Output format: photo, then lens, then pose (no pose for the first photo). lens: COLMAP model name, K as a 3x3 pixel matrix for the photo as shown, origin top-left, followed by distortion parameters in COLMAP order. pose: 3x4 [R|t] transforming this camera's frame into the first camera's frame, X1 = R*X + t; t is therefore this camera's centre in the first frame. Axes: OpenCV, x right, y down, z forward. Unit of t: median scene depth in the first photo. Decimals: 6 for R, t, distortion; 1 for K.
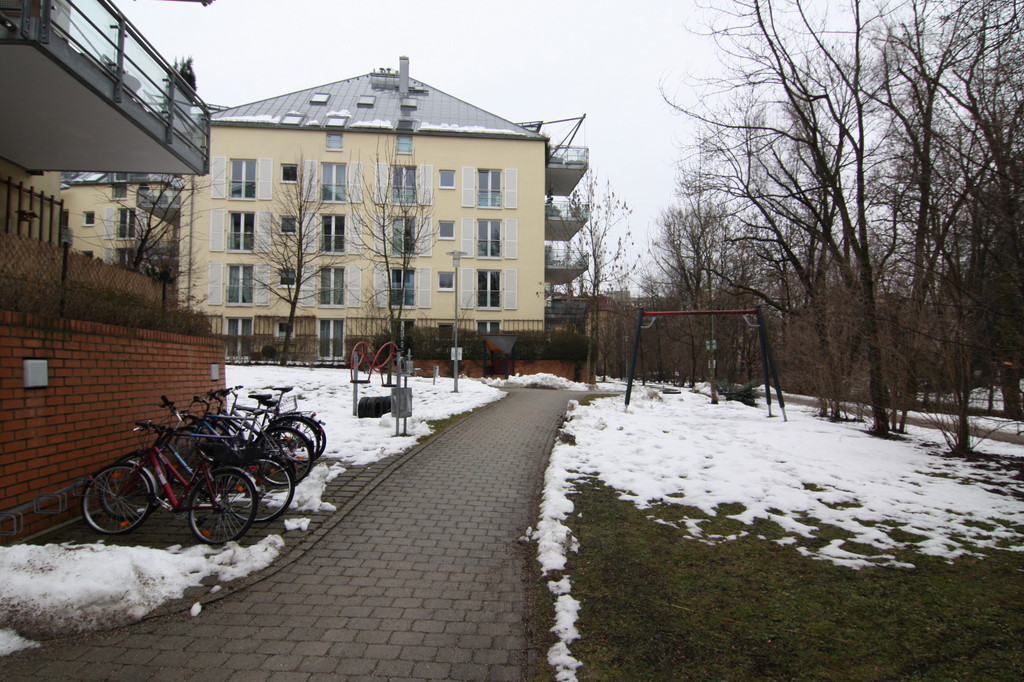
lens RADIAL K [[549.4, 0, 512.0], [0, 549.4, 341.0], [0, 0, 1]] dist [-0.001647, -0.000373]
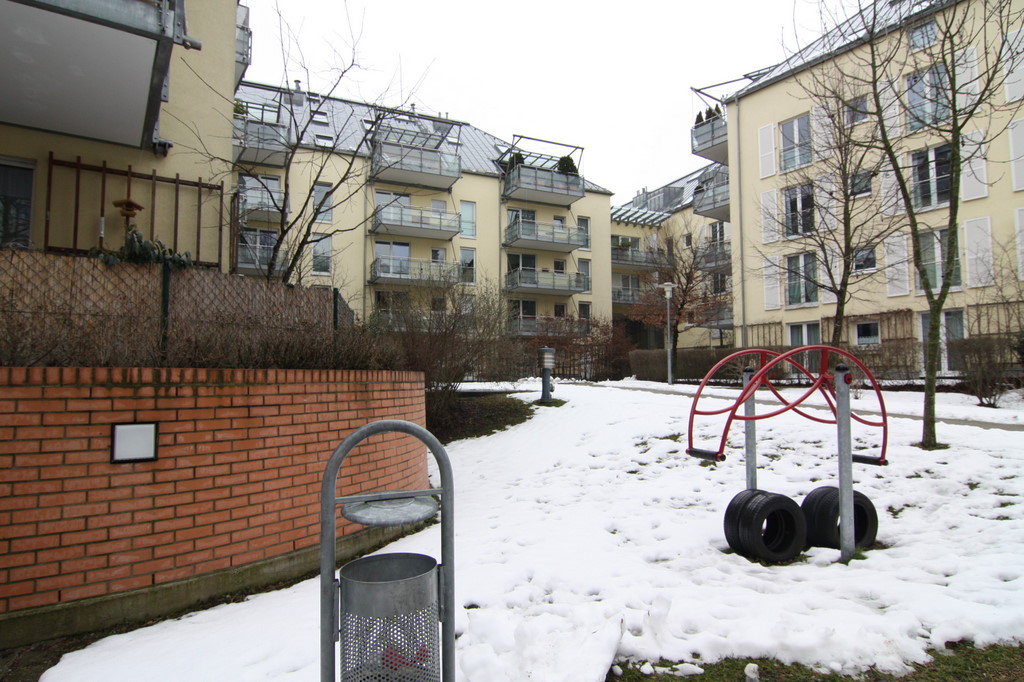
lens RADIAL K [[549.4, 0, 512.0], [0, 549.4, 341.0], [0, 0, 1]] dist [-0.001647, -0.000373]
pose [[0.424843, -0.064390, -0.902974, 0.020046], [0.055697, 0.997437, -0.044921, -0.005177], [0.903552, -0.031209, 0.427340, 0.310141]]
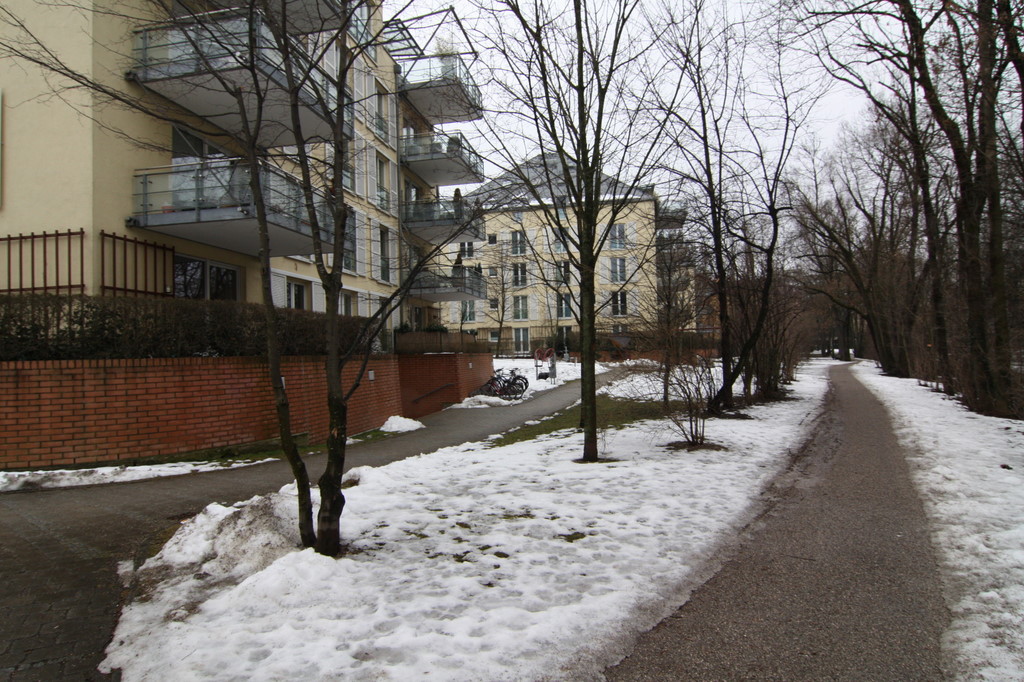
lens RADIAL K [[549.4, 0, 512.0], [0, 549.4, 341.0], [0, 0, 1]] dist [-0.001647, -0.000373]
pose [[0.948356, -0.032169, -0.315574, 0.158779], [0.041331, 0.998895, 0.022382, -0.039539], [0.314505, -0.034269, 0.948637, -0.555371]]
